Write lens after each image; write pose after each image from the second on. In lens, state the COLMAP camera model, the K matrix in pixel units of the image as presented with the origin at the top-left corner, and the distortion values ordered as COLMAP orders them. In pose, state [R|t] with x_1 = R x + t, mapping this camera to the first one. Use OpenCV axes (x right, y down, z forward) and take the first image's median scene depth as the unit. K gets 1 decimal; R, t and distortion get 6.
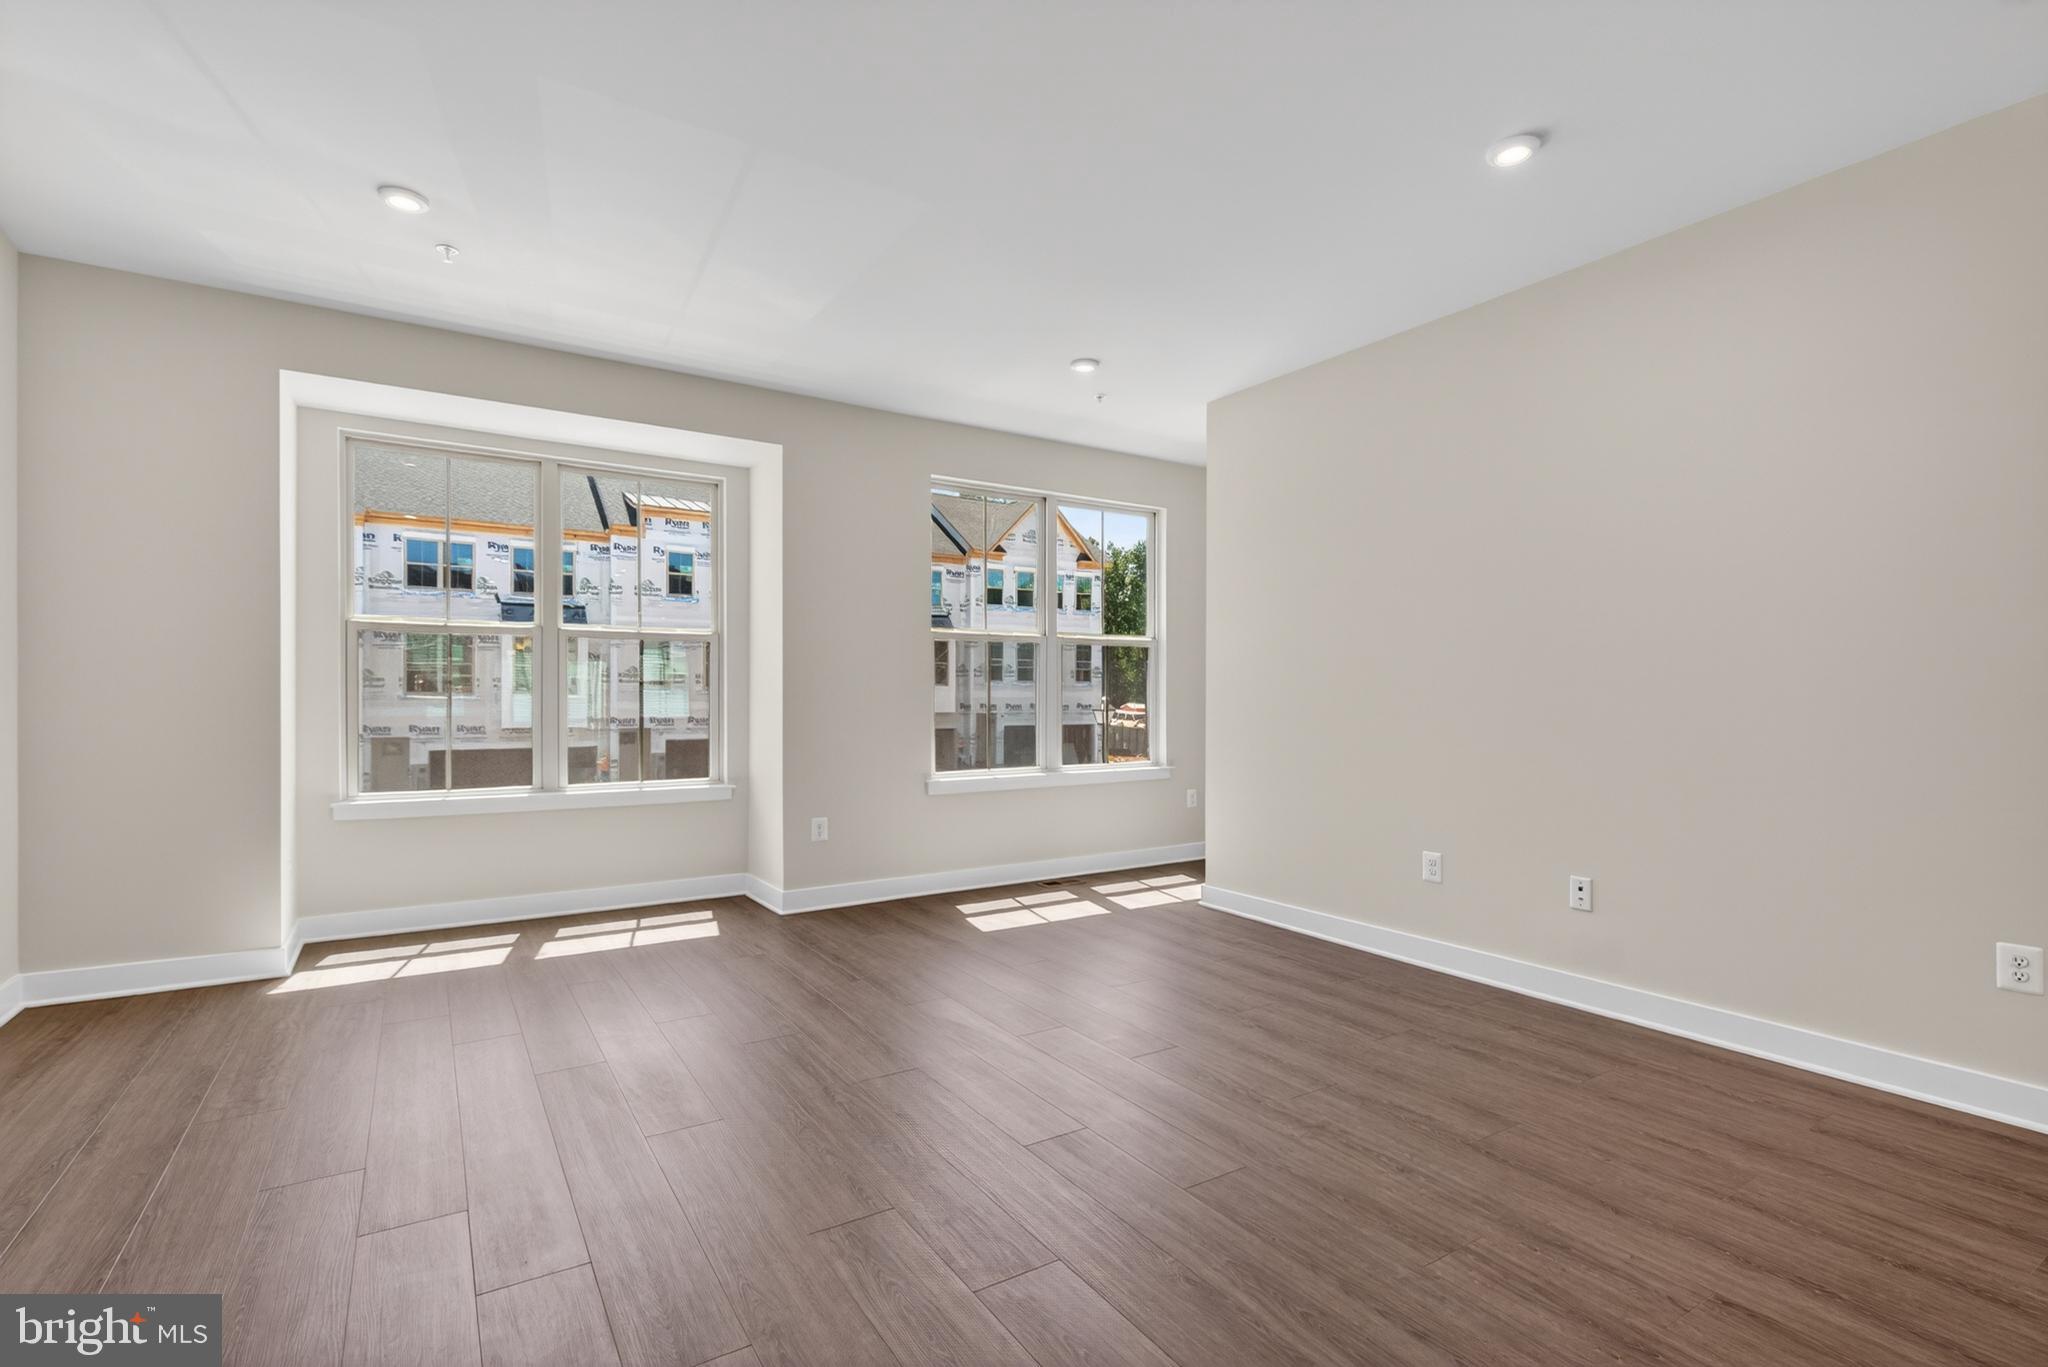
lens RADIAL K [[939.3, 0, 1024.4], [0, 939.3, 695.7], [0, 0, 1]] dist [0.004751, -0.001310]
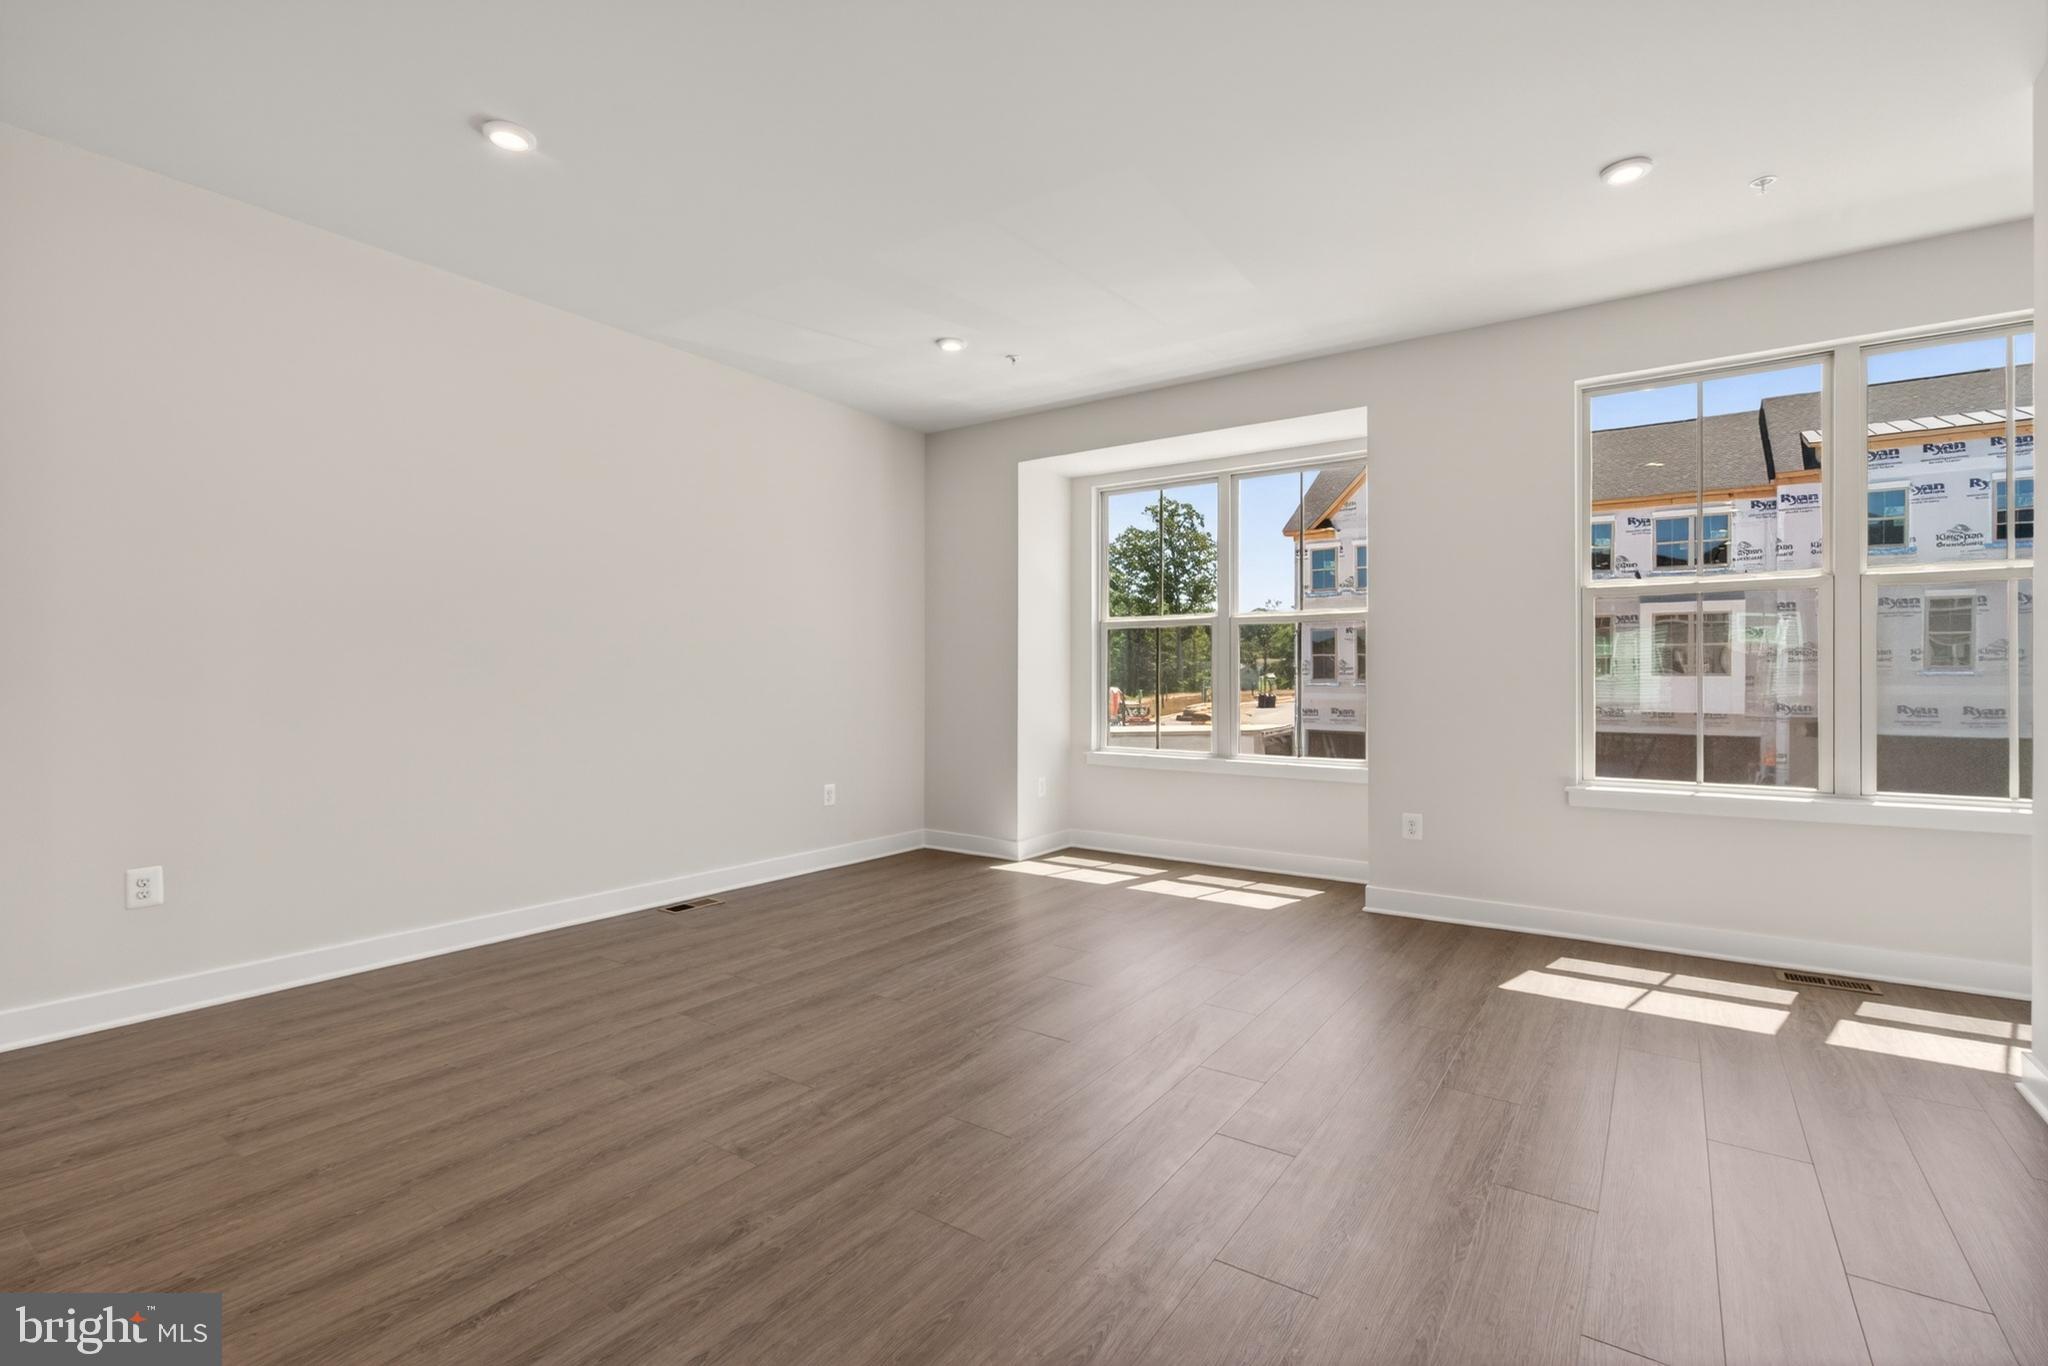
lens RADIAL K [[939.3, 0, 1021.8], [0, 939.3, 675.0], [0, 0, 1]] dist [0.004751, -0.001310]
pose [[0.376425, -0.004346, -0.926437, 0.084601], [0.001222, 0.999990, -0.004195, 0.000557], [0.926446, 0.000447, 0.376426, 0.059723]]
